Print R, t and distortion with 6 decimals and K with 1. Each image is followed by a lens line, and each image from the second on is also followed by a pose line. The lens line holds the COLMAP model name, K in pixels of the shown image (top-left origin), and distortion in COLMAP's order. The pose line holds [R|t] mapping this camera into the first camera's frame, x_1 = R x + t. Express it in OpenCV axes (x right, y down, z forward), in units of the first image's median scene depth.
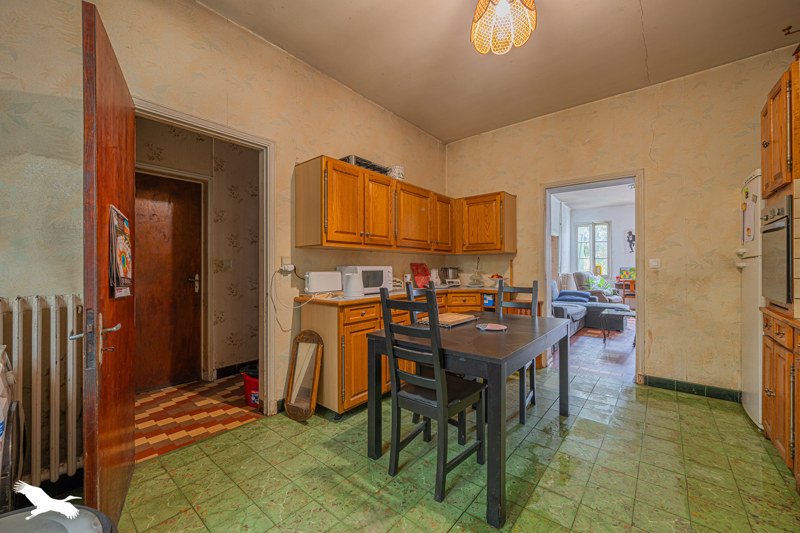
lens RADIAL K [[312.4, 0, 401.1], [0, 312.4, 267.3], [0, 0, 1]] dist [-0.001009, -0.000068]
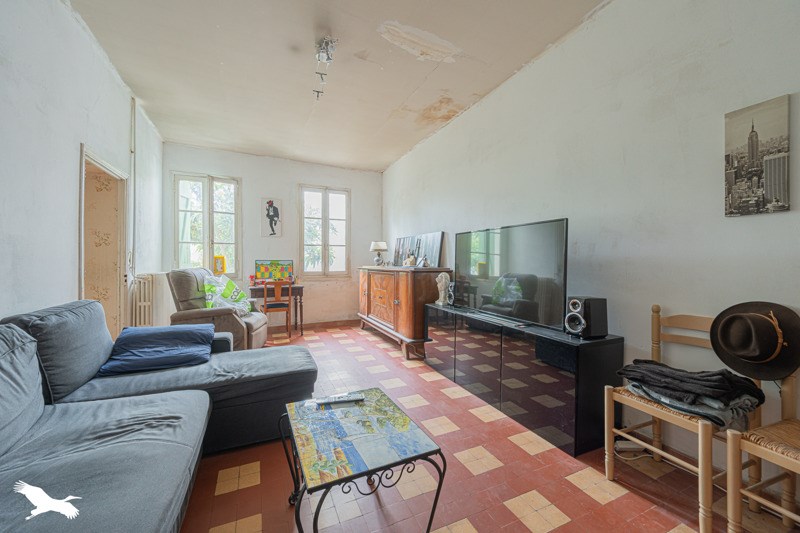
lens RADIAL K [[312.4, 0, 400.6], [0, 312.4, 261.4], [0, 0, 1]] dist [-0.001009, -0.000068]
pose [[0.427166, -0.004773, 0.904161, 0.289570], [0.001491, 0.999988, 0.004575, 0.001133], [-0.904172, -0.000606, 0.427168, 0.507969]]
